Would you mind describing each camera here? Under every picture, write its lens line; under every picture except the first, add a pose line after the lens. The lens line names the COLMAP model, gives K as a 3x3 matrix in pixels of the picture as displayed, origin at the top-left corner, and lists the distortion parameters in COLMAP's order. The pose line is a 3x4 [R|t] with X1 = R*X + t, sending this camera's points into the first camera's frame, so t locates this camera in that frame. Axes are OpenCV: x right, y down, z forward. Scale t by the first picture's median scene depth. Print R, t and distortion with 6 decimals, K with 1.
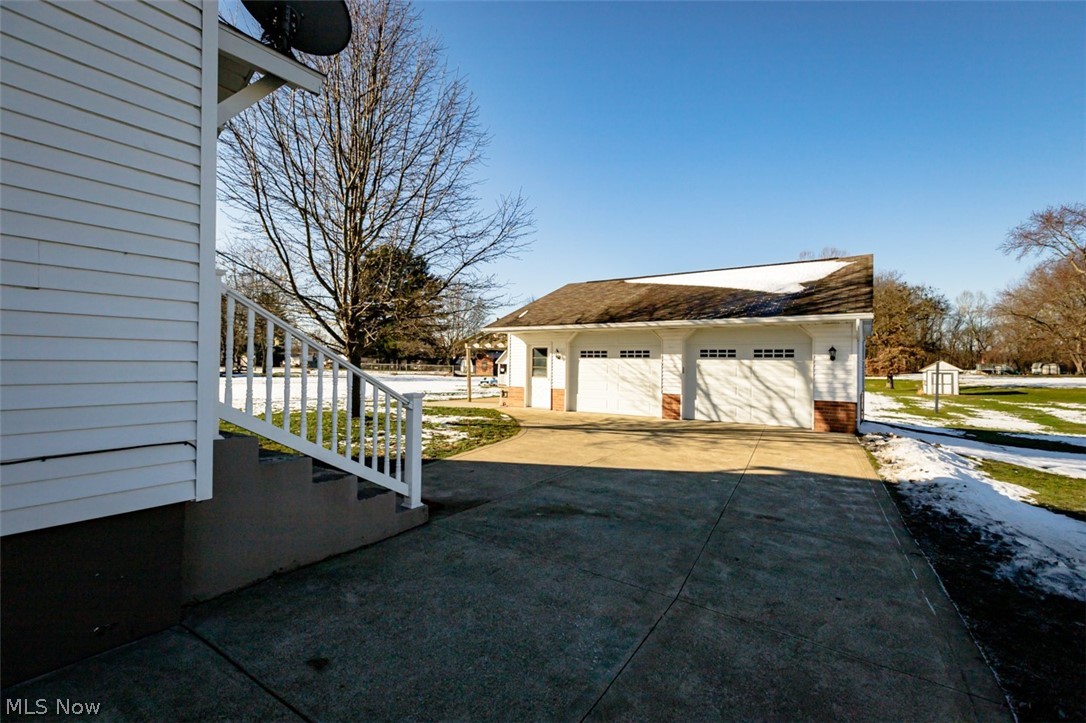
lens RADIAL K [[499.7, 0, 544.9], [0, 499.7, 361.3], [0, 0, 1]] dist [-0.001530, 0.000167]
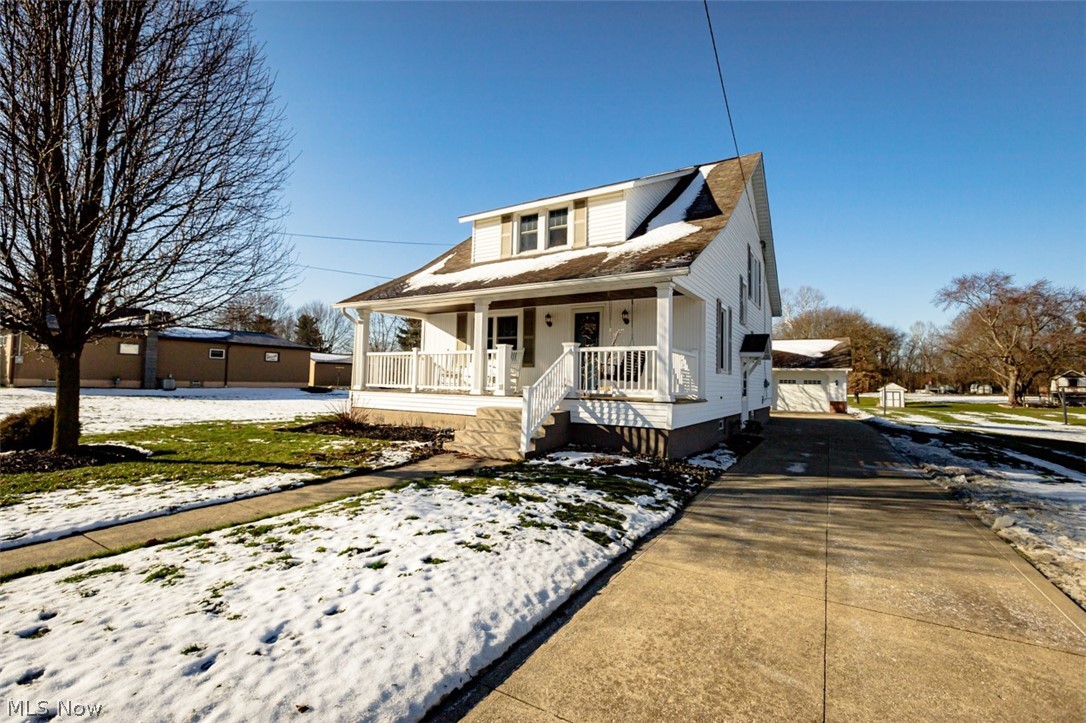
lens RADIAL K [[499.7, 0, 544.9], [0, 499.7, 361.3], [0, 0, 1]] dist [-0.001530, 0.000167]
pose [[0.998748, 0.008763, 0.049258, -0.302692], [-0.007051, 0.999369, -0.034817, -0.007359], [-0.049532, 0.034426, 0.998179, -0.429940]]
